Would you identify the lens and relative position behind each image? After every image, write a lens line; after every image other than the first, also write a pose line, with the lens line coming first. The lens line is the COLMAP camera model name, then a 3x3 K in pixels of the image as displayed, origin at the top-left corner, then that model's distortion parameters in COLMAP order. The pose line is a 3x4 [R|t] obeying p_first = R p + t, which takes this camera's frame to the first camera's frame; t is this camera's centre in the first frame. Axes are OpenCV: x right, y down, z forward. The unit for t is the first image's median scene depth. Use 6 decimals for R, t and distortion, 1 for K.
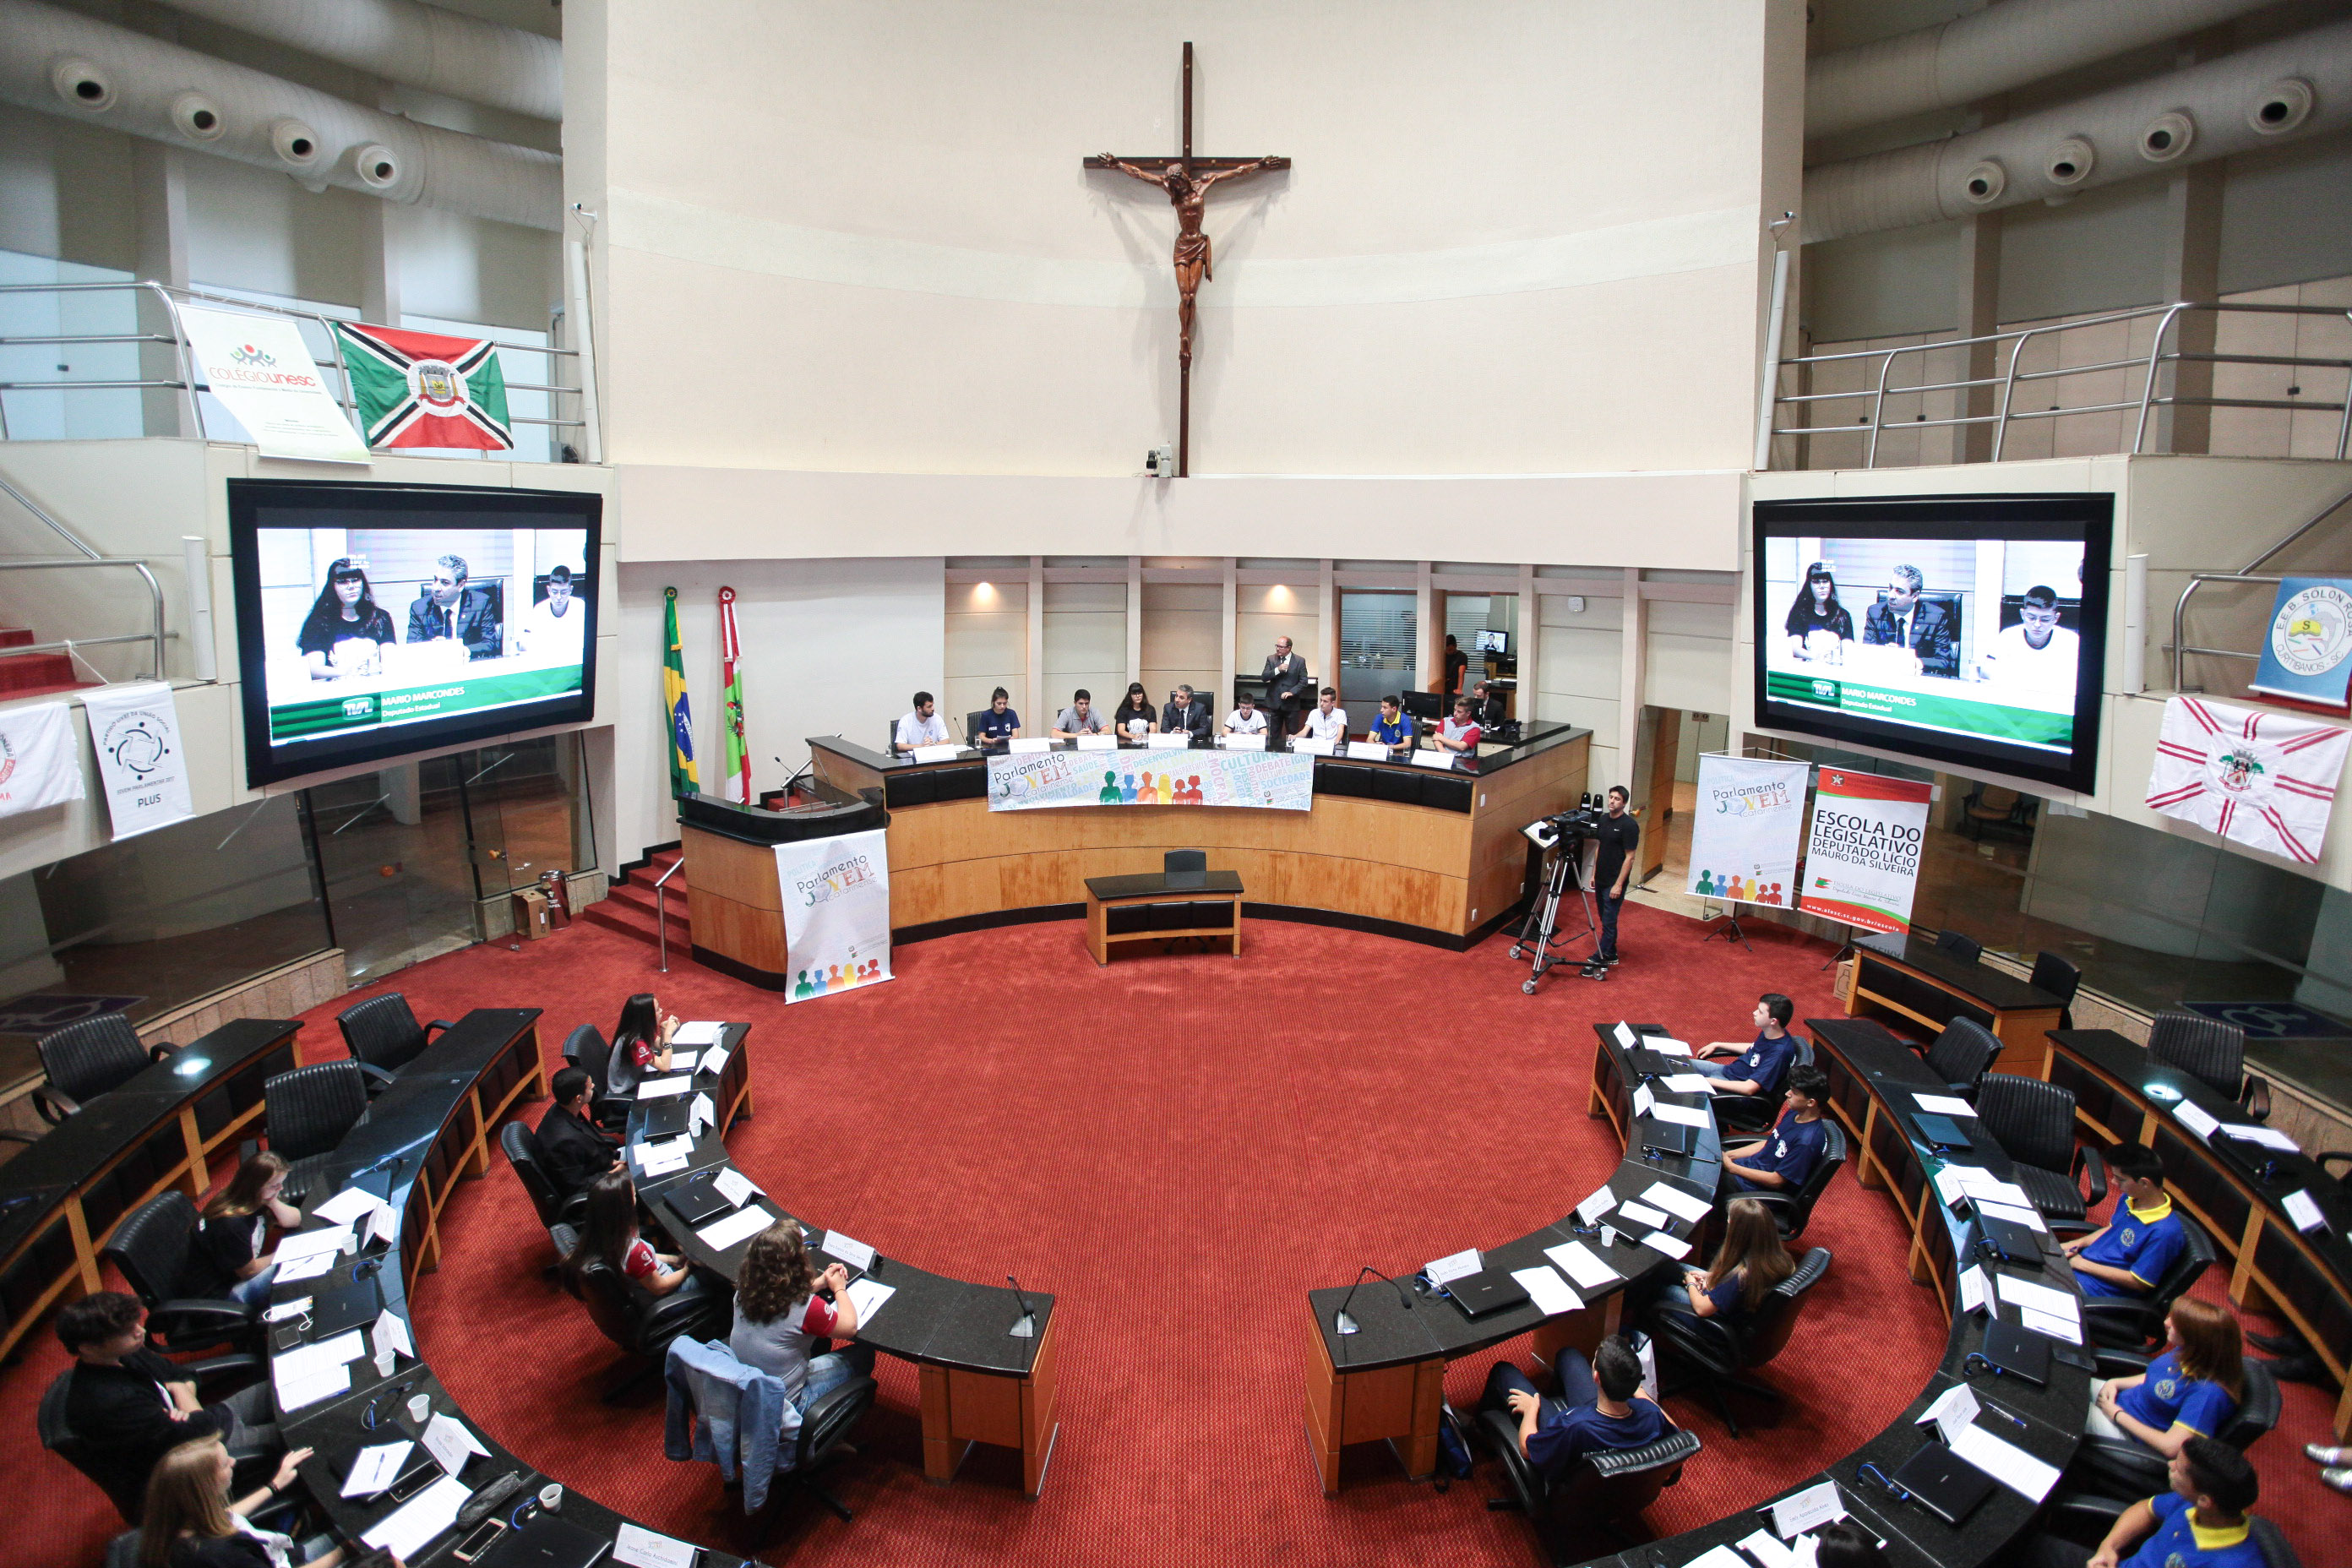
lens RADIAL K [[1083.2, 0, 1176.0], [0, 1083.2, 784.0], [0, 0, 1]] dist [-0.062052, 0.028511]
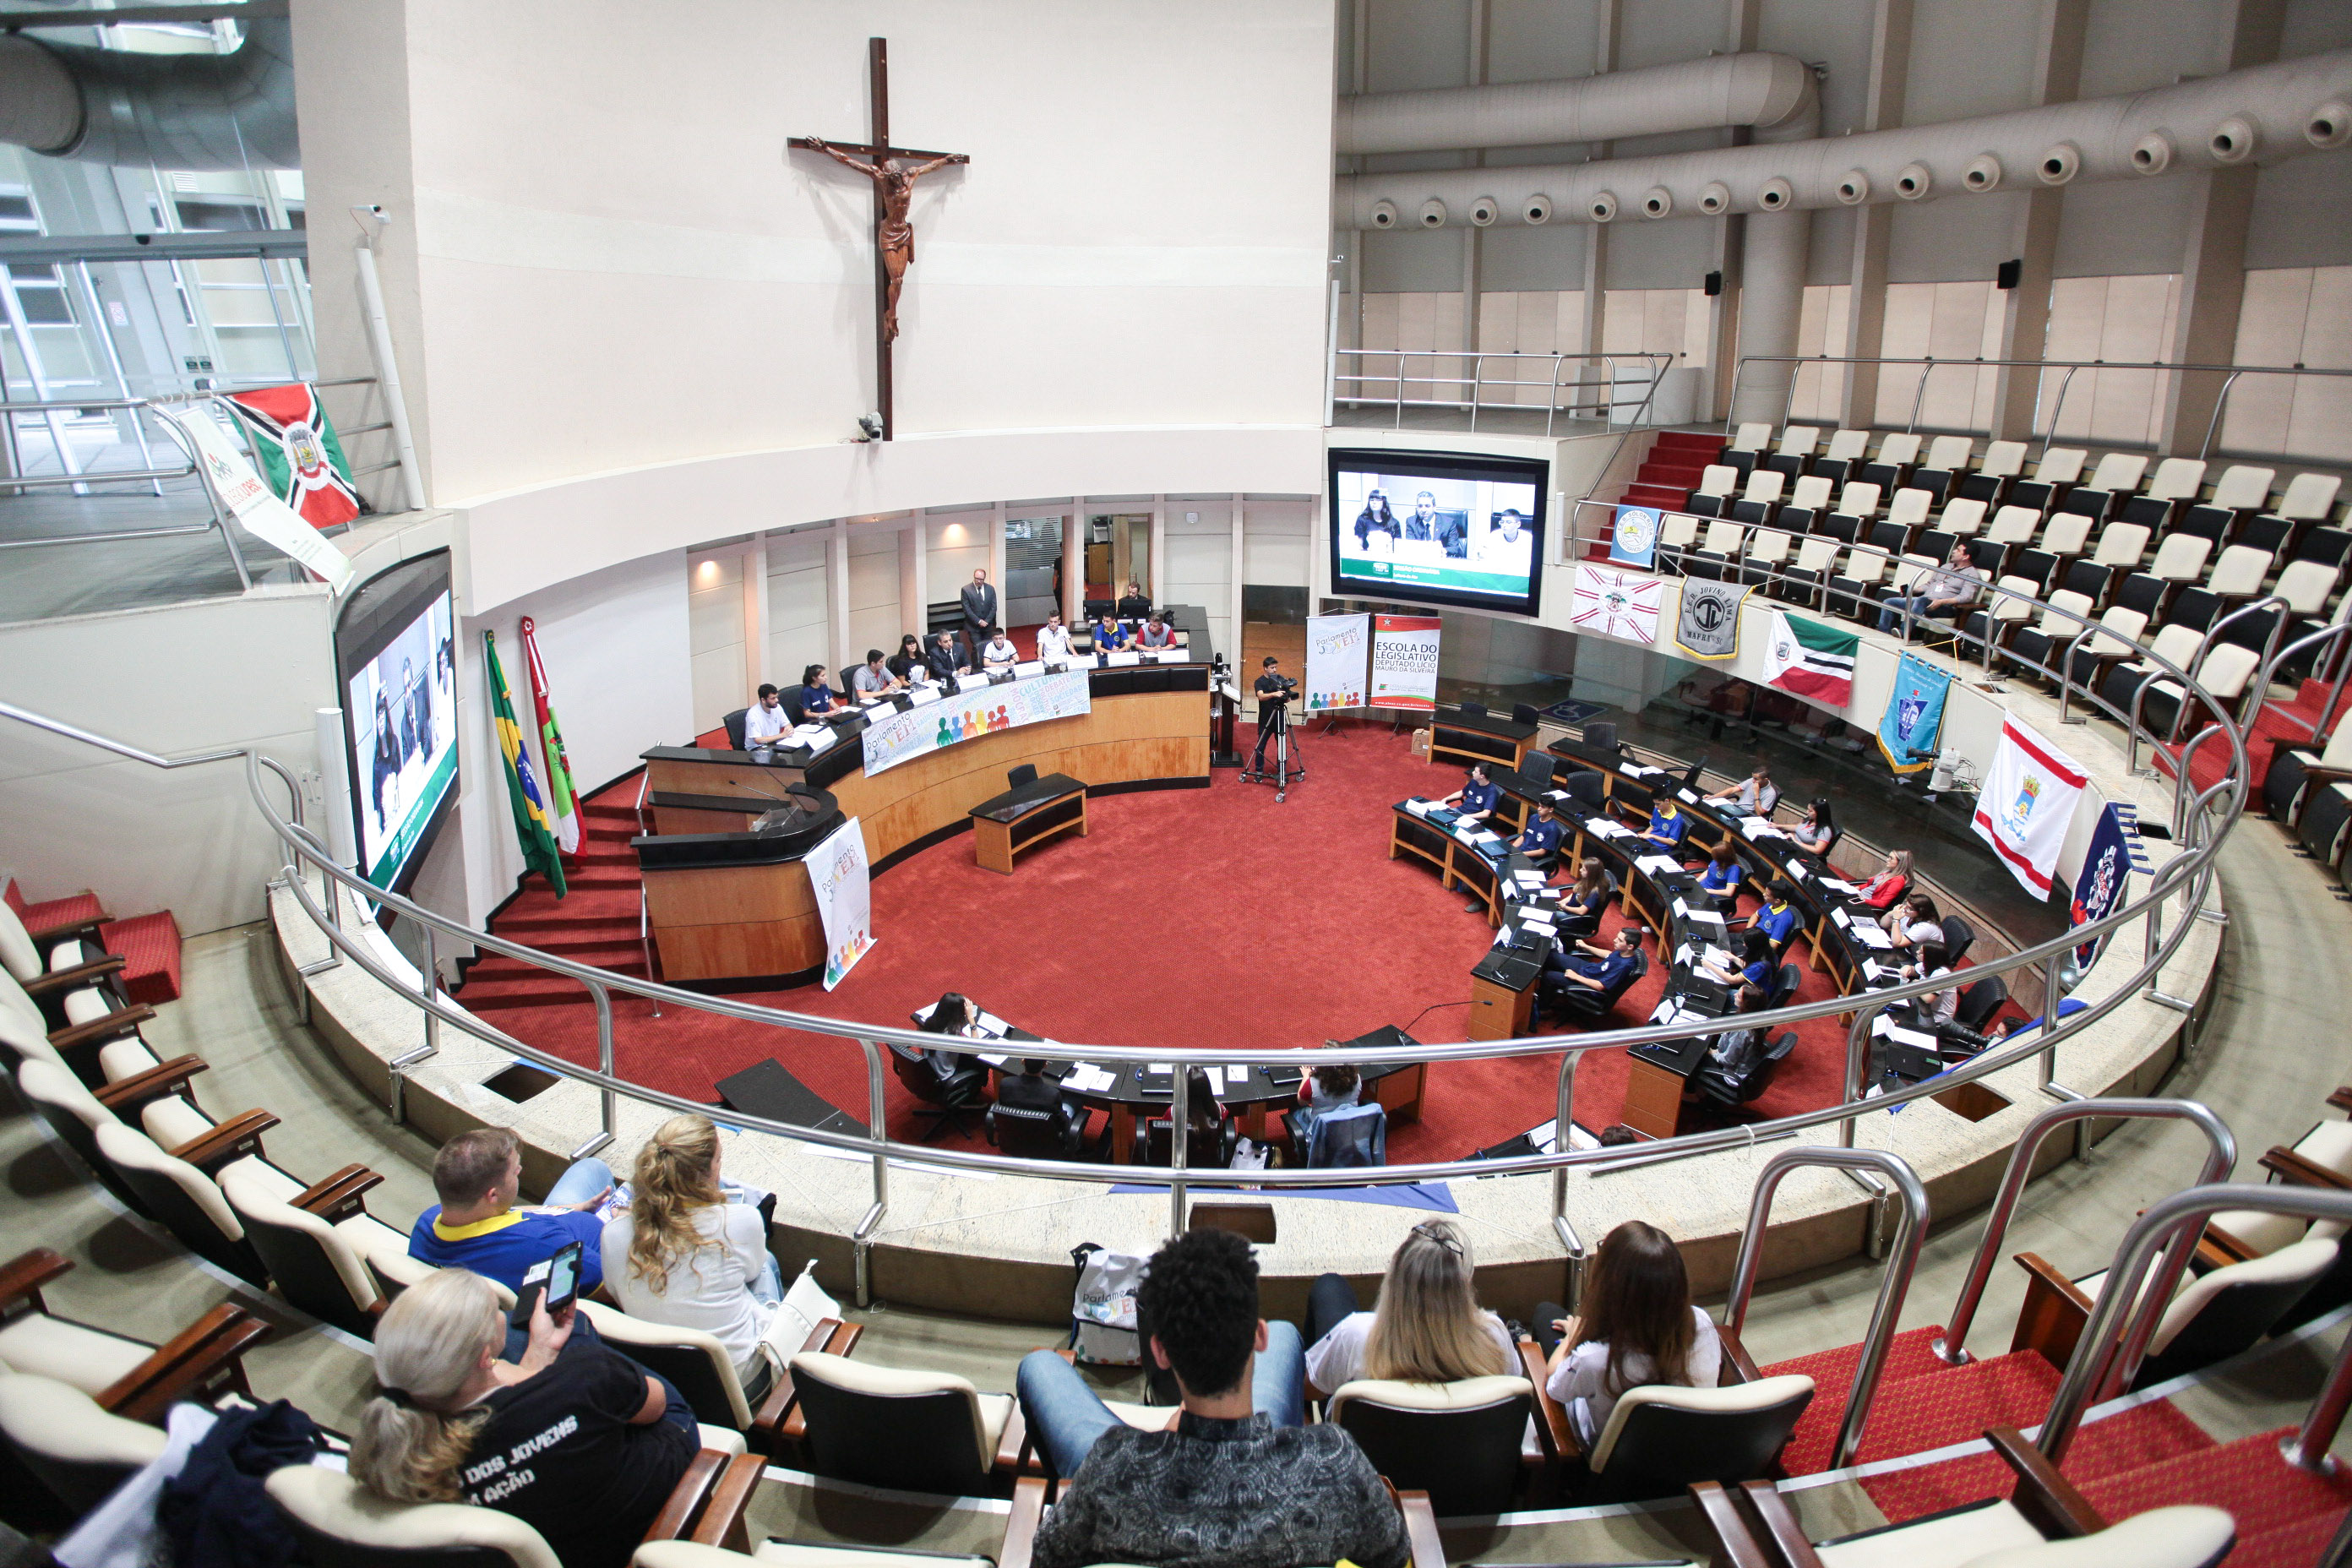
lens RADIAL K [[1083.2, 0, 1176.0], [0, 1083.2, 784.0], [0, 0, 1]] dist [-0.062052, 0.028511]
pose [[0.756988, -0.262166, 0.598530, -0.616450], [0.160358, 0.962507, 0.218781, -0.165684], [-0.633447, -0.069636, 0.770647, -0.064511]]
